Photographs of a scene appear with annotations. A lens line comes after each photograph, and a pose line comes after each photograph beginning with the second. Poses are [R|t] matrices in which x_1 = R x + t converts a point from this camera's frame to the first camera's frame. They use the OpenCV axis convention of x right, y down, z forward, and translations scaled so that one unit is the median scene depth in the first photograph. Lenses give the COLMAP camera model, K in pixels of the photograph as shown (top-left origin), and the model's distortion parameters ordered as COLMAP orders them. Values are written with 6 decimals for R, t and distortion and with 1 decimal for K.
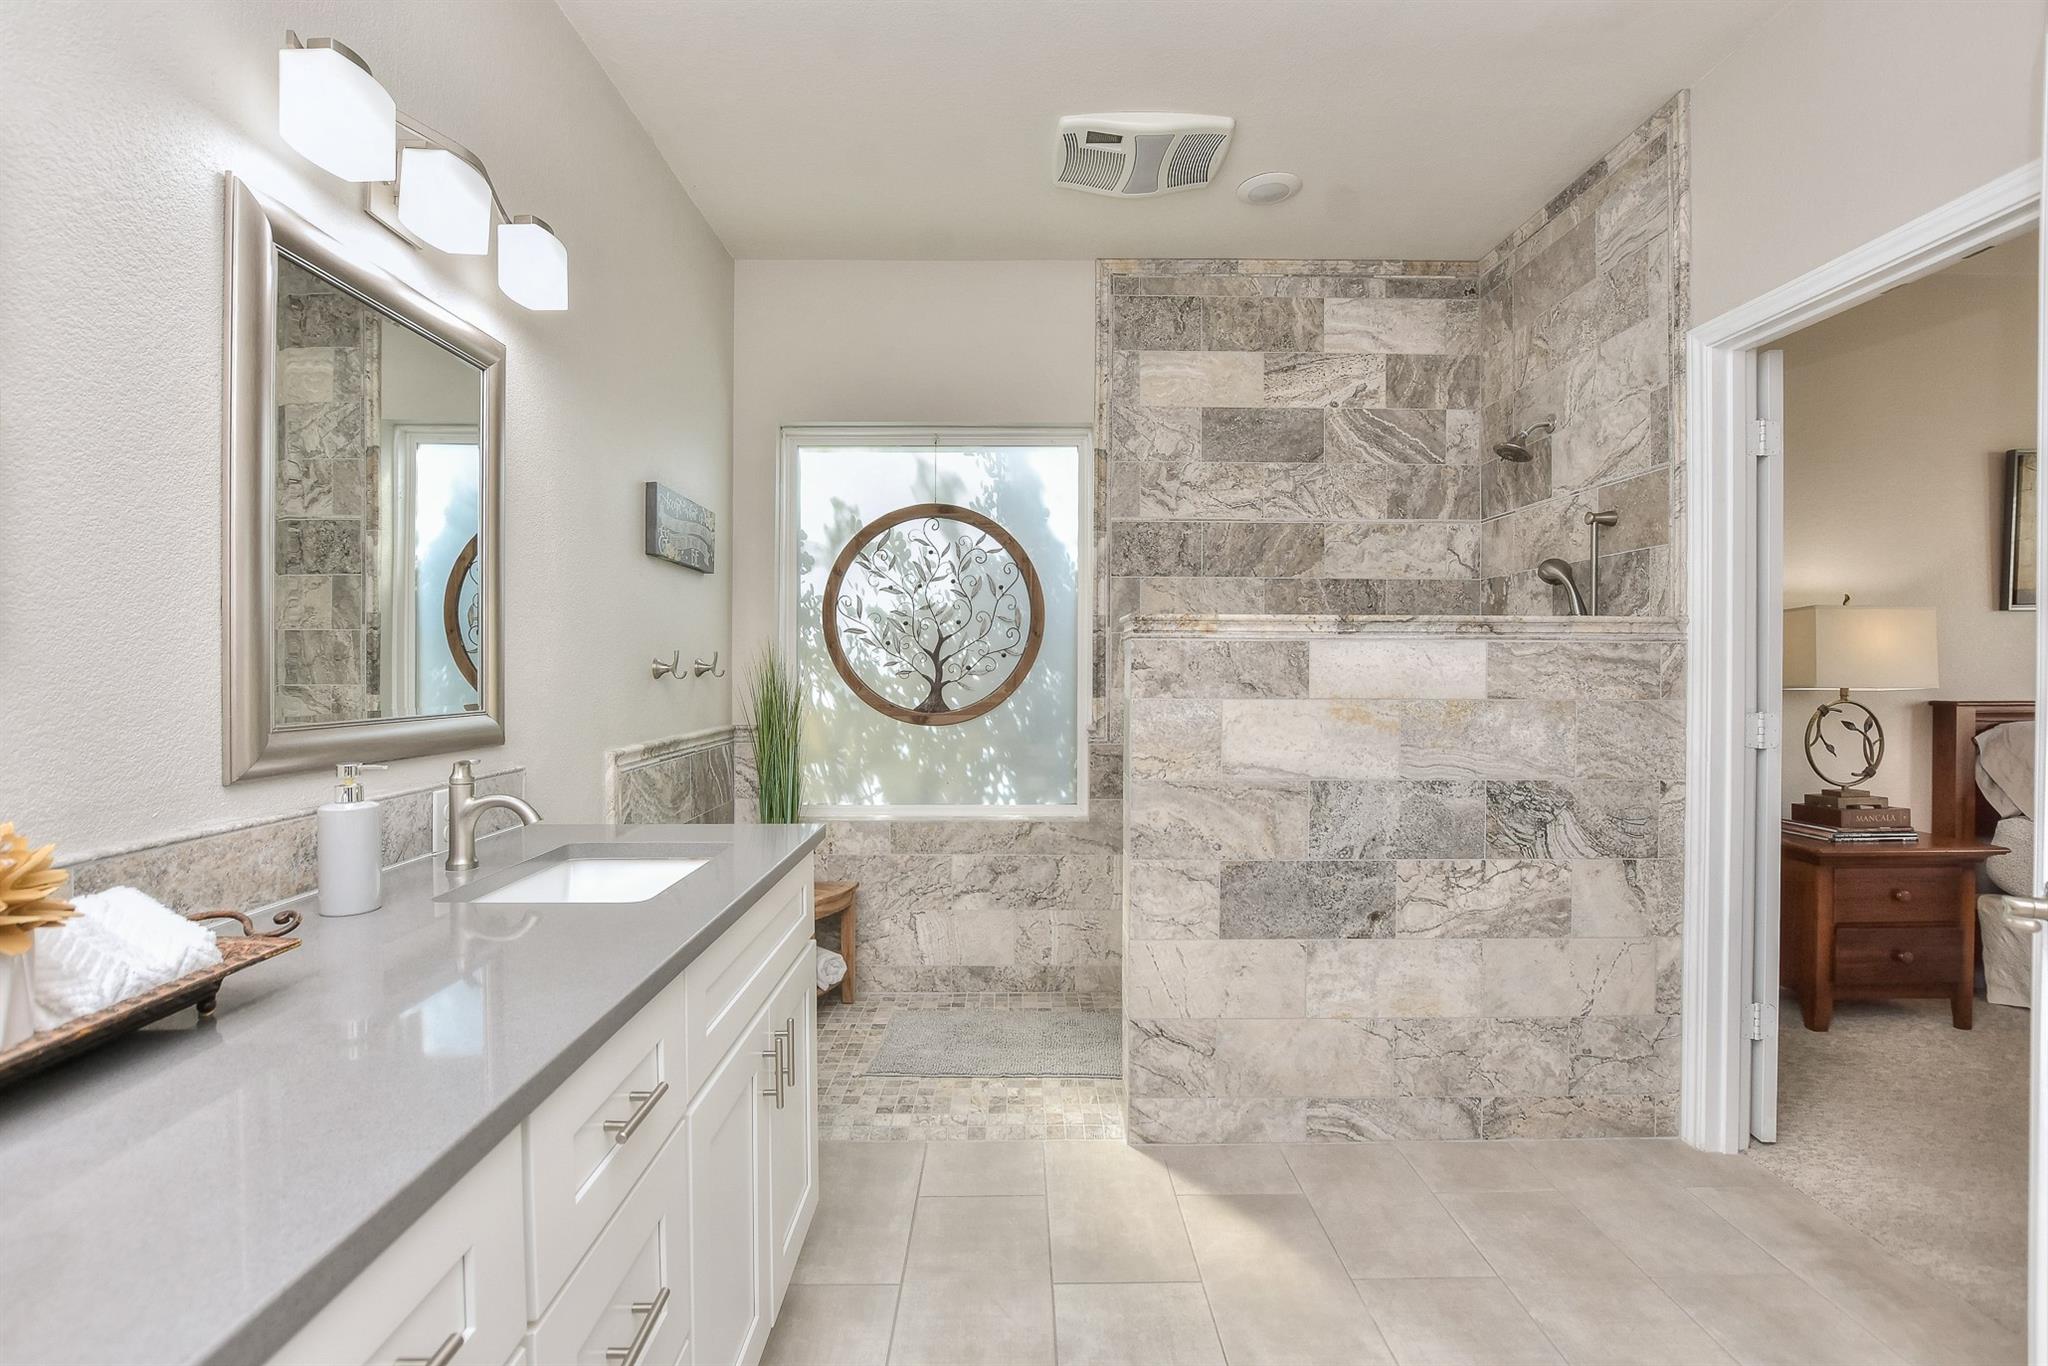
lens RADIAL K [[956.9, 0, 1025.4], [0, 956.9, 661.5], [0, 0, 1]] dist [-0.017716, 0.000704]
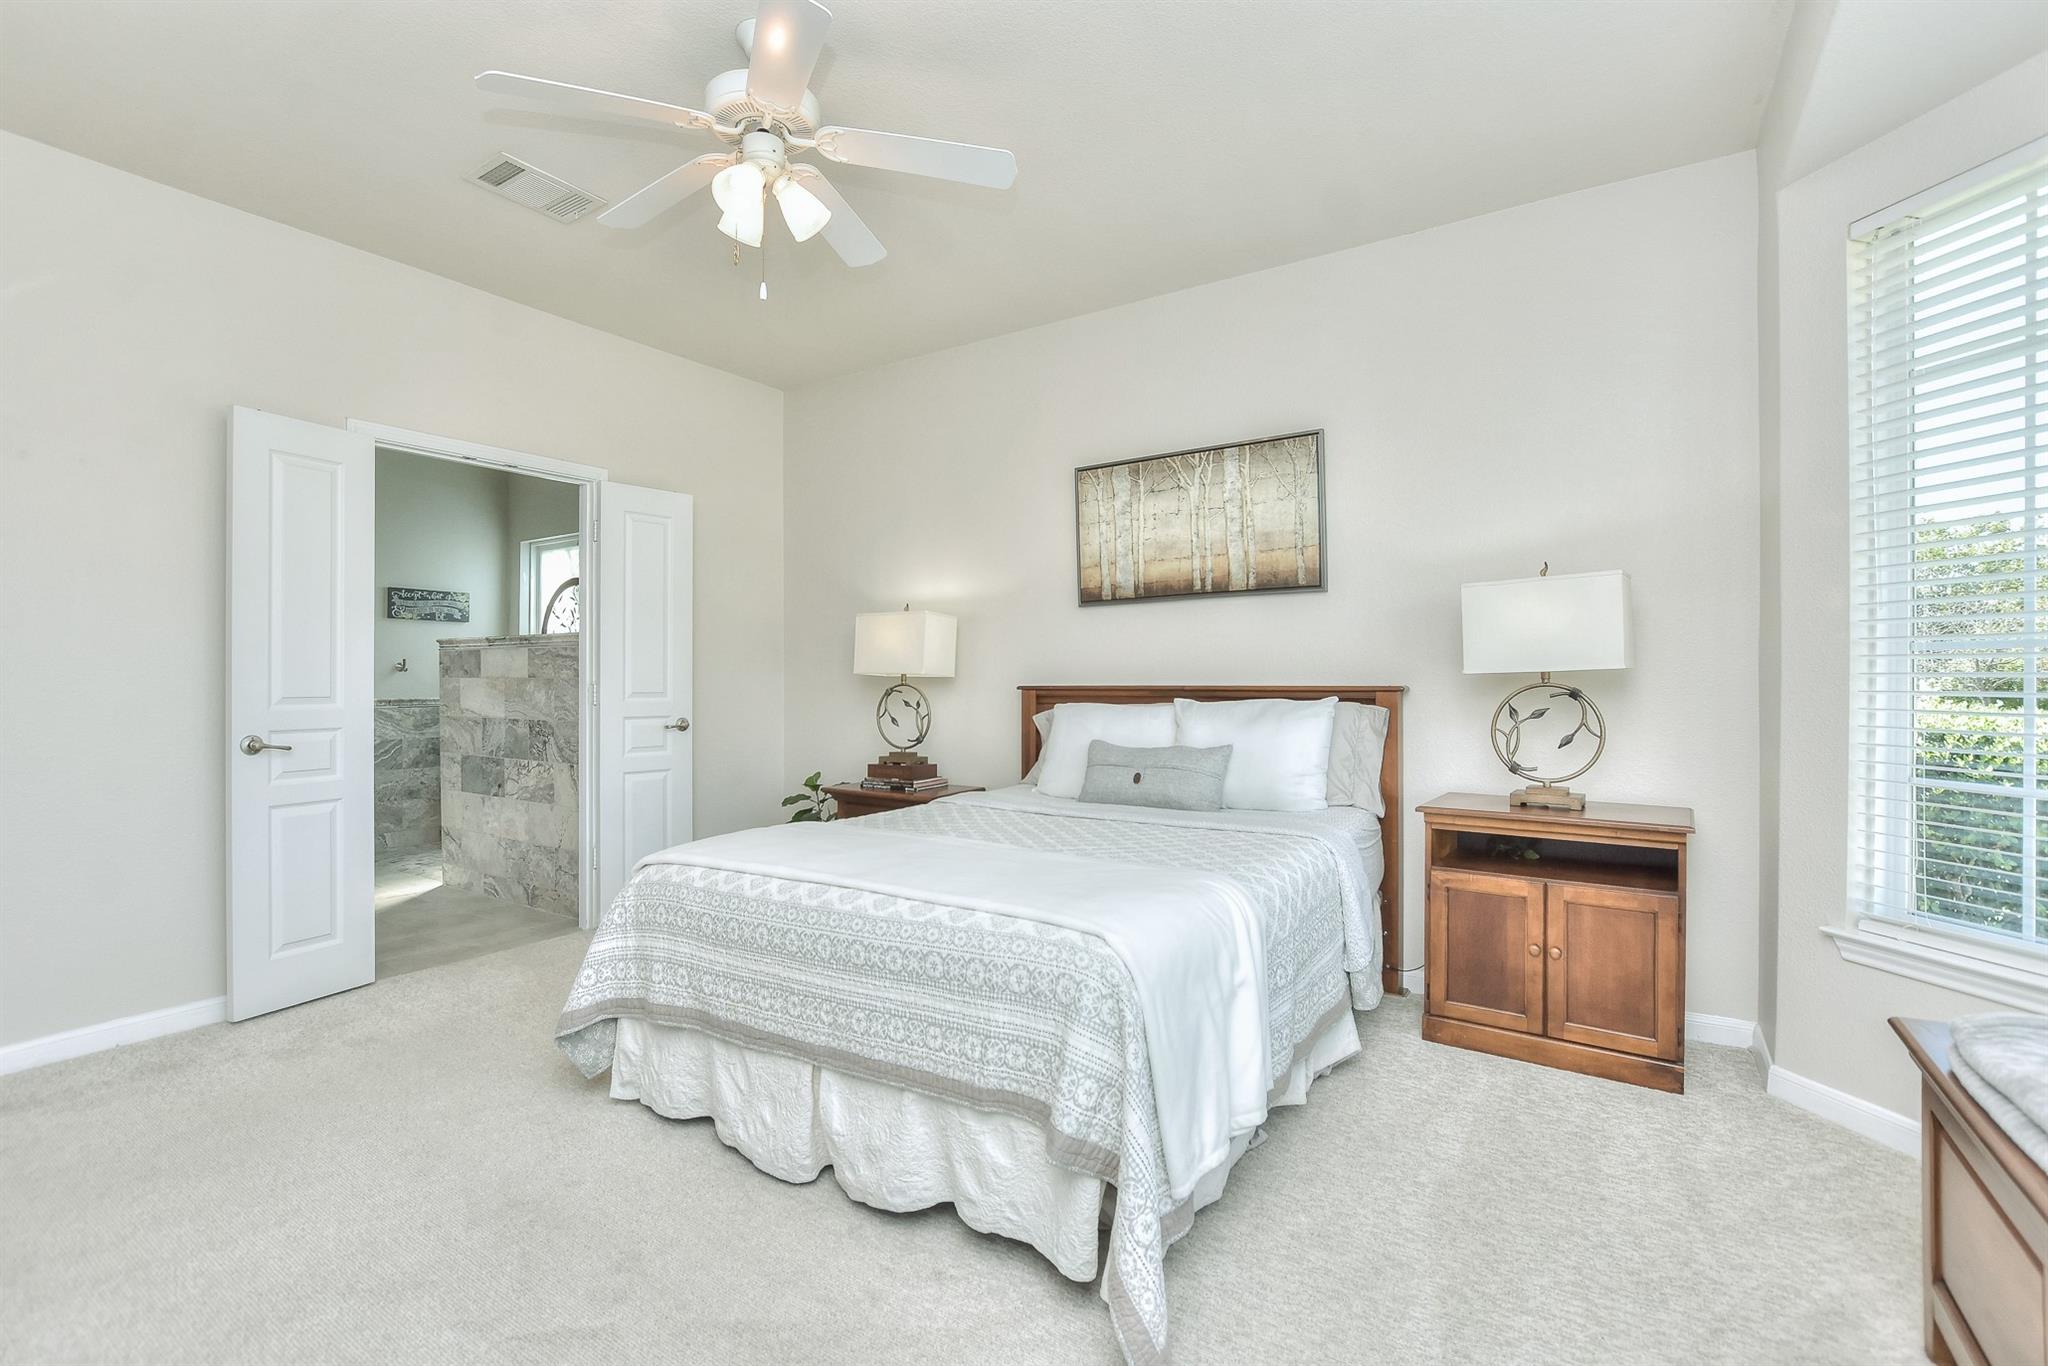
lens RADIAL K [[942.2, 0, 1003.3], [0, 942.2, 685.8], [0, 0, 1]] dist [-0.017454, 0.000036]
pose [[0.808335, -0.000529, -0.588722, 1.871034], [0.003022, 0.999990, 0.003251, 0.042532], [0.588715, -0.004407, 0.808329, 0.024776]]
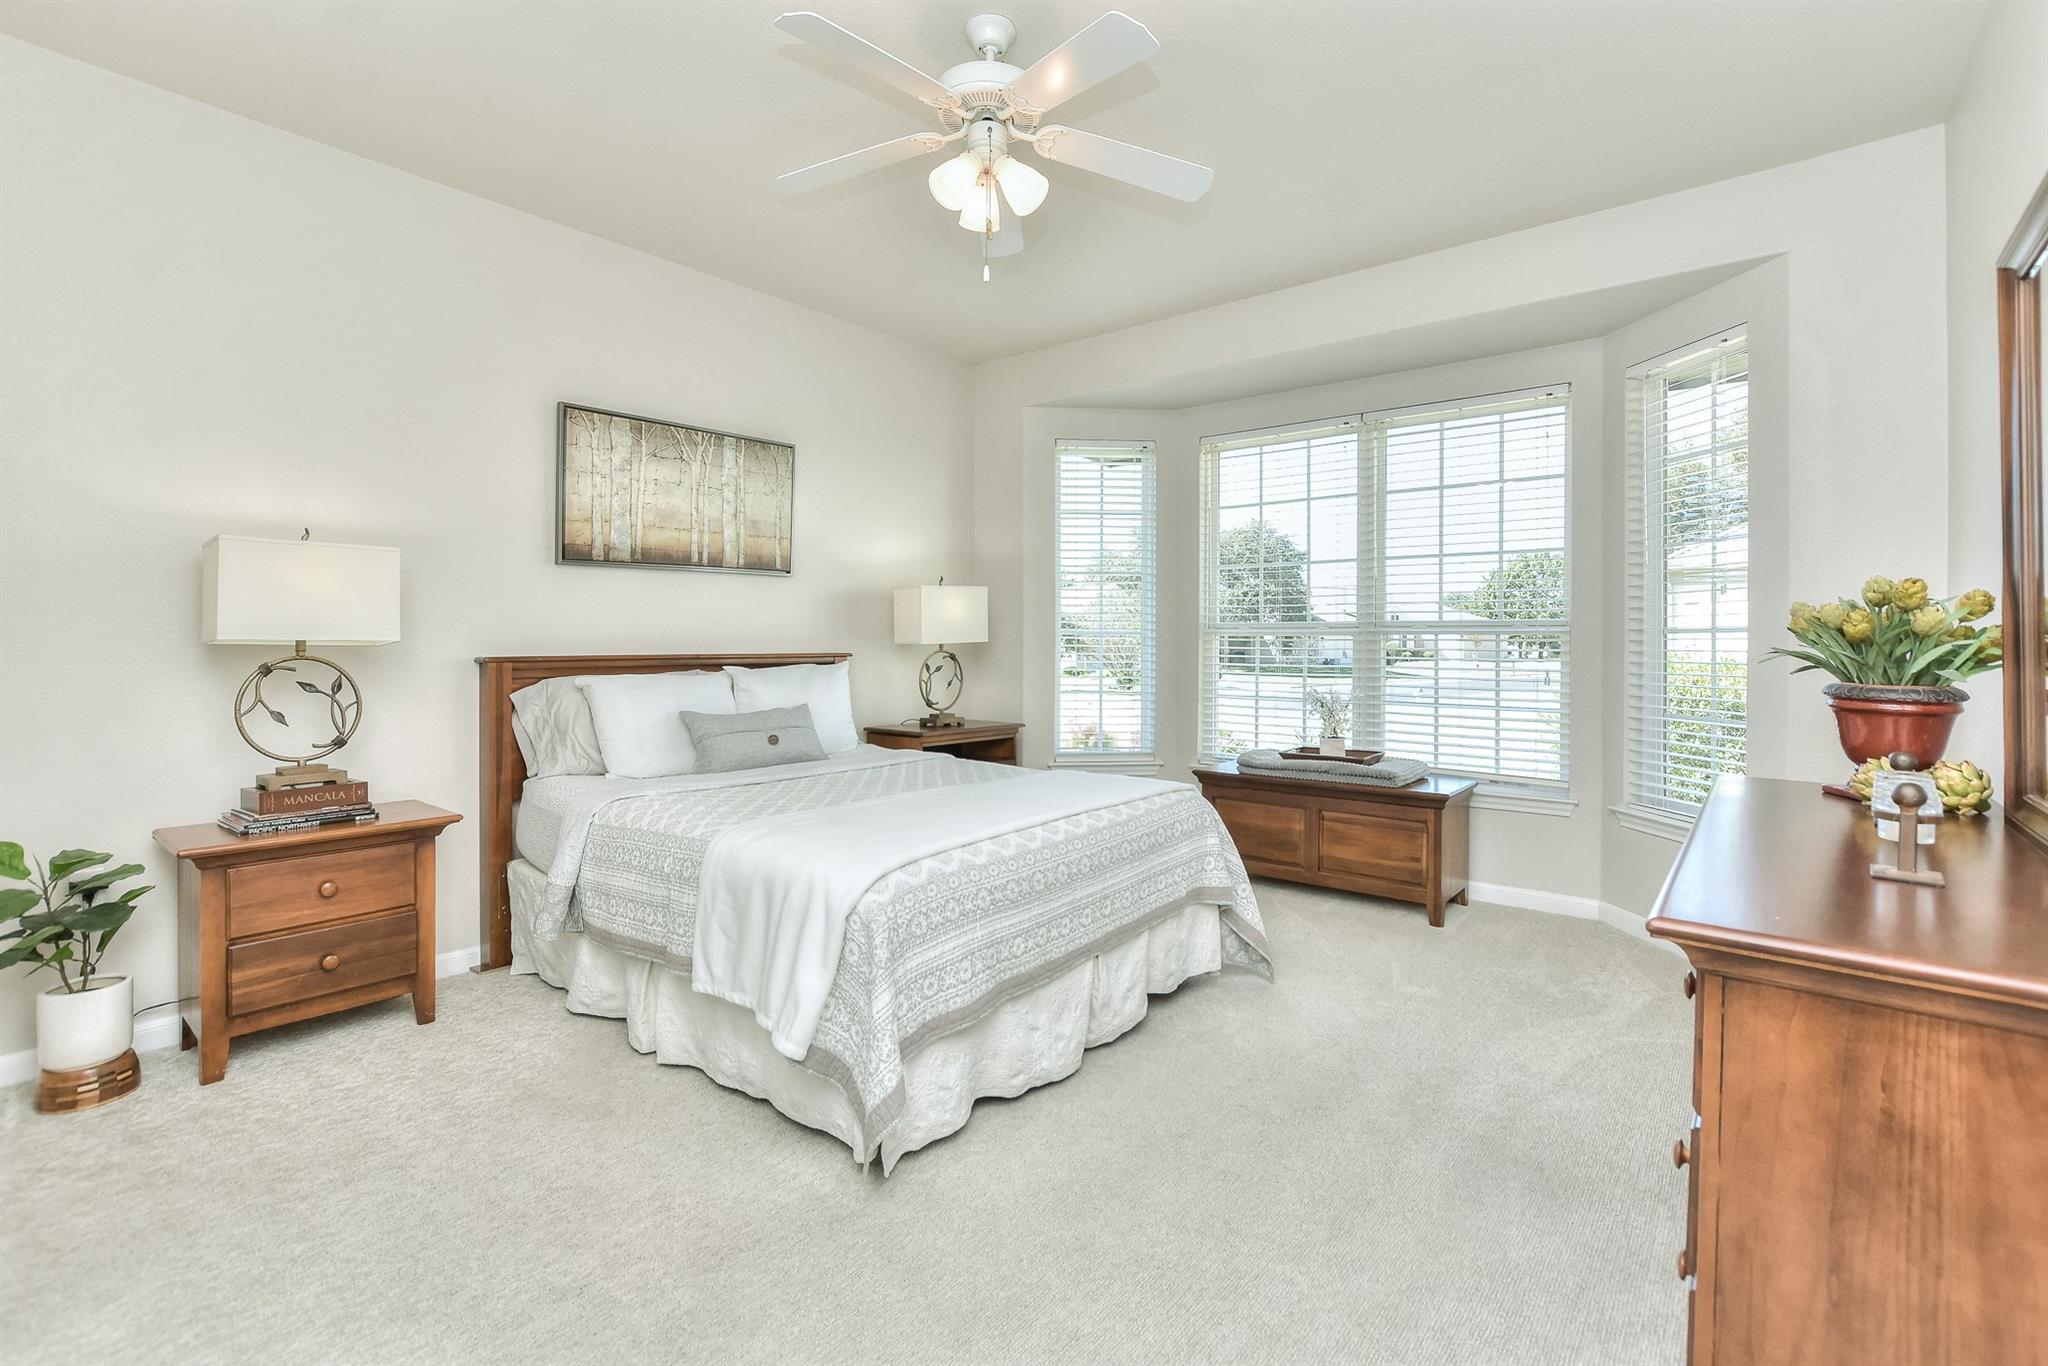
lens RADIAL K [[956.9, 0, 1025.4], [0, 956.9, 661.5], [0, 0, 1]] dist [-0.017716, 0.000704]
pose [[0.638549, -0.017591, 0.769380, 0.681528], [0.006968, 0.999830, 0.017077, 0.038017], [-0.769550, -0.005543, 0.638563, -0.005587]]
